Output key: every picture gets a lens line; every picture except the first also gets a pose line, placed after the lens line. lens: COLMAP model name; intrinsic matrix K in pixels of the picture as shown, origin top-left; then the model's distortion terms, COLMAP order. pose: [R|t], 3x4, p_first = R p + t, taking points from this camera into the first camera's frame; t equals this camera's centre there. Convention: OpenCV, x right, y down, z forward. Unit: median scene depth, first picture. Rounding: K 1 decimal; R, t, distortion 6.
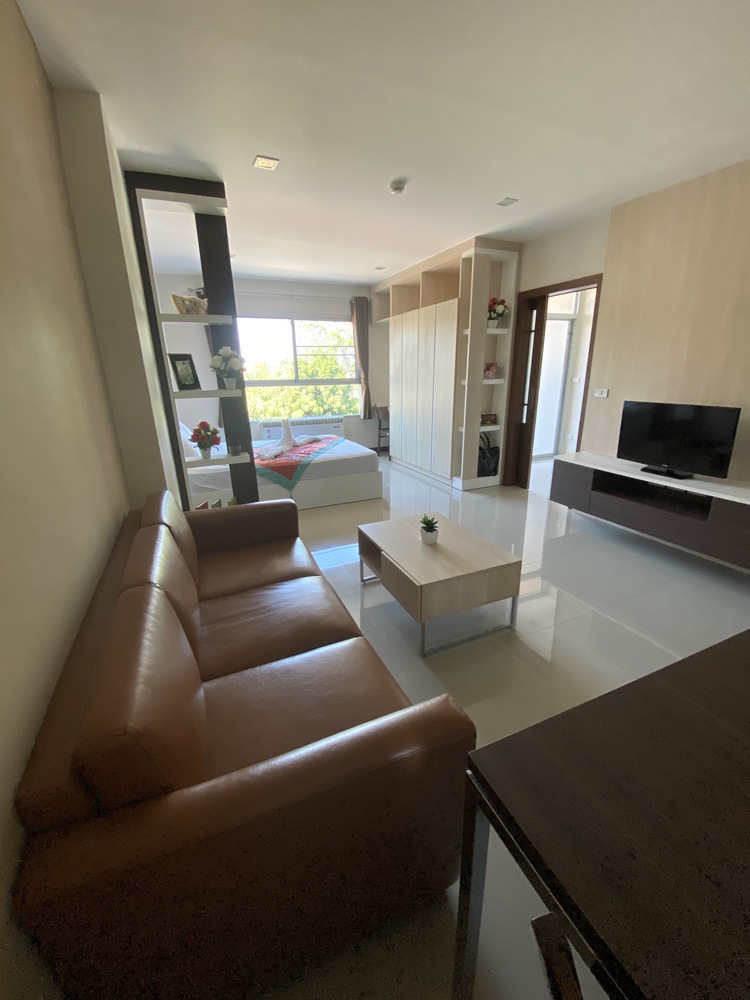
lens RADIAL K [[405.0, 0, 376.0], [0, 405.0, 496.5], [0, 0, 1]] dist [0.039557, -0.037584]
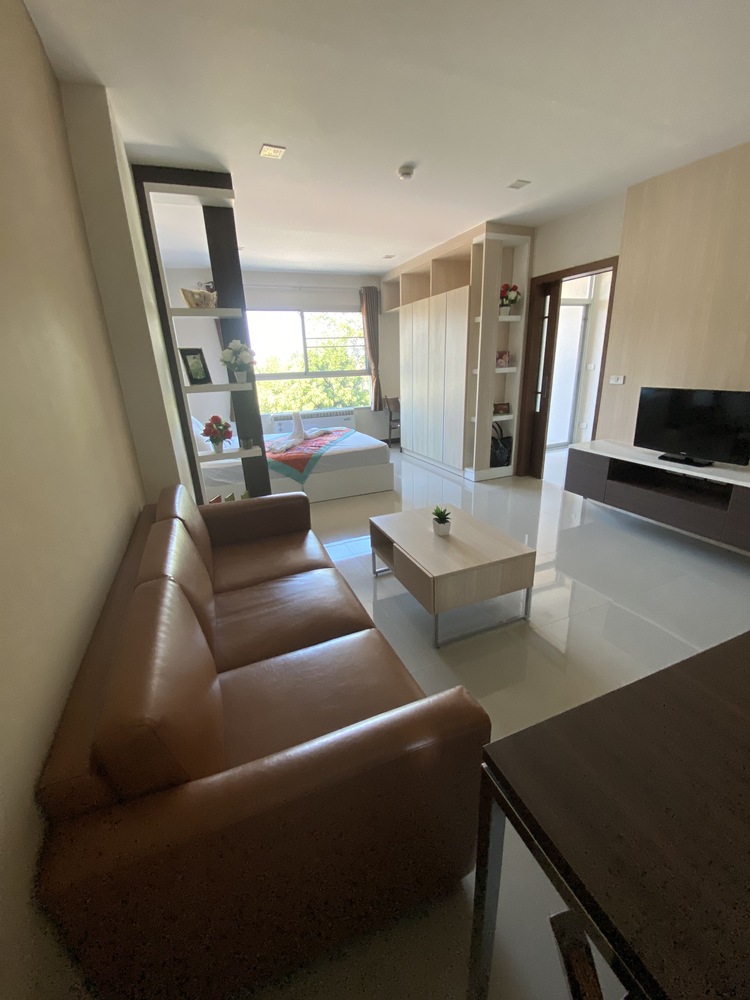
lens RADIAL K [[405.0, 0, 376.0], [0, 405.0, 496.5], [0, 0, 1]] dist [0.039557, -0.037584]
pose [[0.999529, -0.010759, -0.028751, 0.000109], [0.011320, 0.999747, 0.019418, 0.000302], [0.028535, -0.019735, 0.999398, 0.003026]]
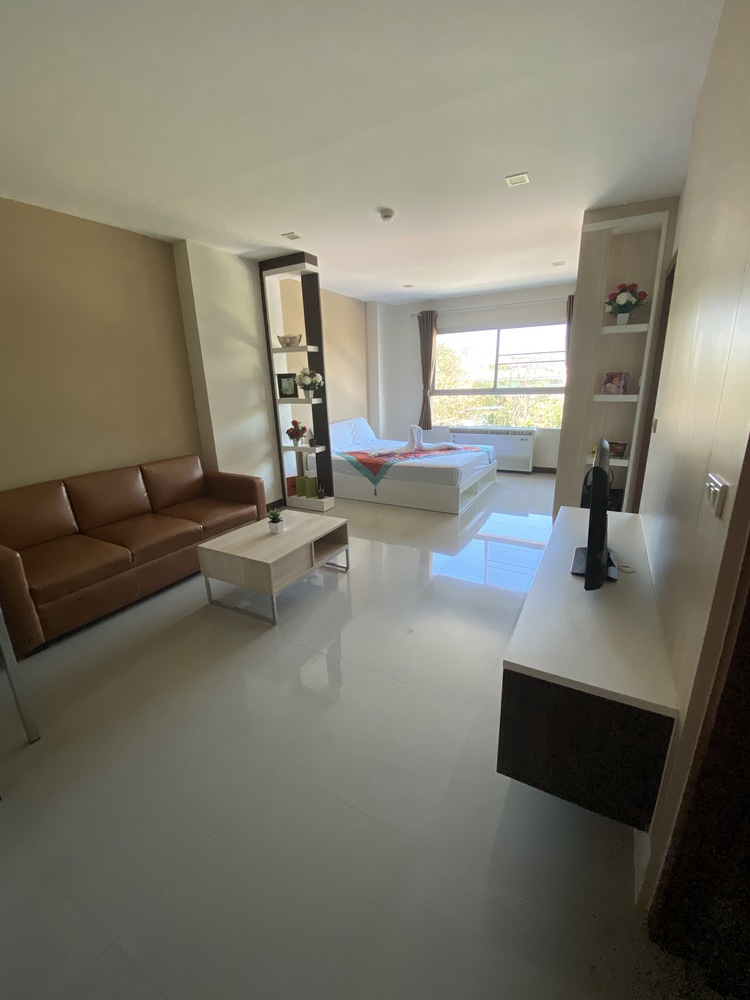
lens RADIAL K [[405.0, 0, 376.0], [0, 405.0, 496.5], [0, 0, 1]] dist [0.039557, -0.037584]
pose [[0.603988, 0.220630, -0.765847, 0.894494], [-0.224680, 0.969081, 0.101984, -0.131793], [0.764668, 0.110473, 0.634884, 0.337246]]
